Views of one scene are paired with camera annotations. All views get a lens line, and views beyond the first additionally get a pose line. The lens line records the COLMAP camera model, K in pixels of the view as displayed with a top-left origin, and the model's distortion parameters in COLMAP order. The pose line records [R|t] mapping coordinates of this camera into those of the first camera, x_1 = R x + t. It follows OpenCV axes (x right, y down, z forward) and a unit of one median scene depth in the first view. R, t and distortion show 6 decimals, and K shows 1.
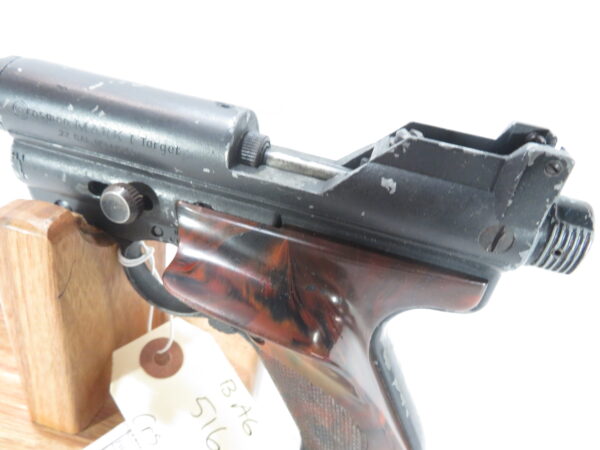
lens RADIAL K [[437.0, 0, 300.0], [0, 437.0, 225.0], [0, 0, 1]] dist [0.002979, 0.001050]
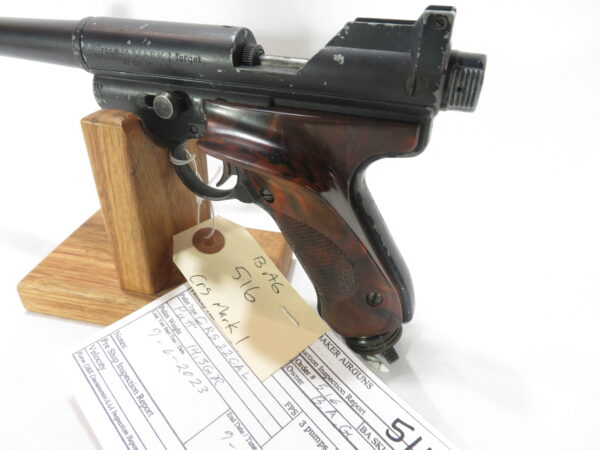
lens RADIAL K [[437.0, 0, 300.0], [0, 437.0, 225.0], [0, 0, 1]] dist [0.002979, 0.001050]
pose [[0.989072, -0.081211, -0.123050, 0.173155], [0.082286, 0.996602, 0.003671, 0.368746], [0.122333, -0.013756, 0.992394, -0.390020]]
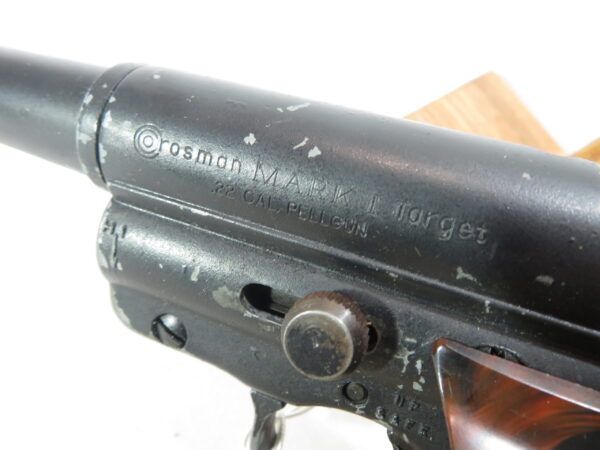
lens RADIAL K [[437.0, 0, 300.0], [0, 437.0, 225.0], [0, 0, 1]] dist [0.002979, 0.001050]
pose [[0.997168, 0.068899, -0.030152, -0.414380], [-0.074369, 0.963046, -0.258864, -0.039447], [0.011202, 0.260373, 0.965443, 0.496572]]
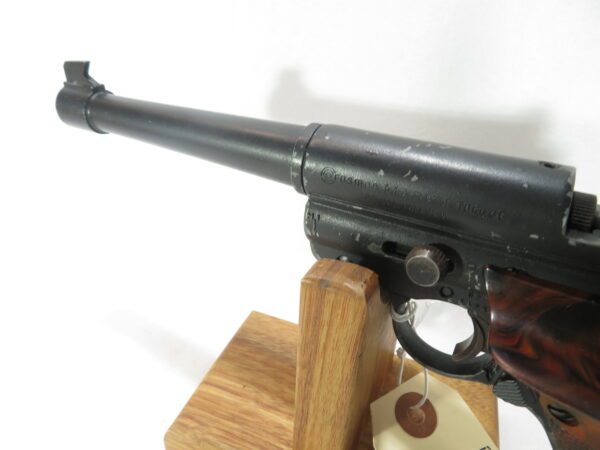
lens RADIAL K [[437.0, 0, 300.0], [0, 437.0, 225.0], [0, 0, 1]] dist [0.002979, 0.001050]
pose [[0.958962, 0.001972, -0.283529, -0.388255], [-0.016149, 0.998732, -0.047673, -0.087929], [0.283076, 0.050296, 0.957778, -0.028273]]
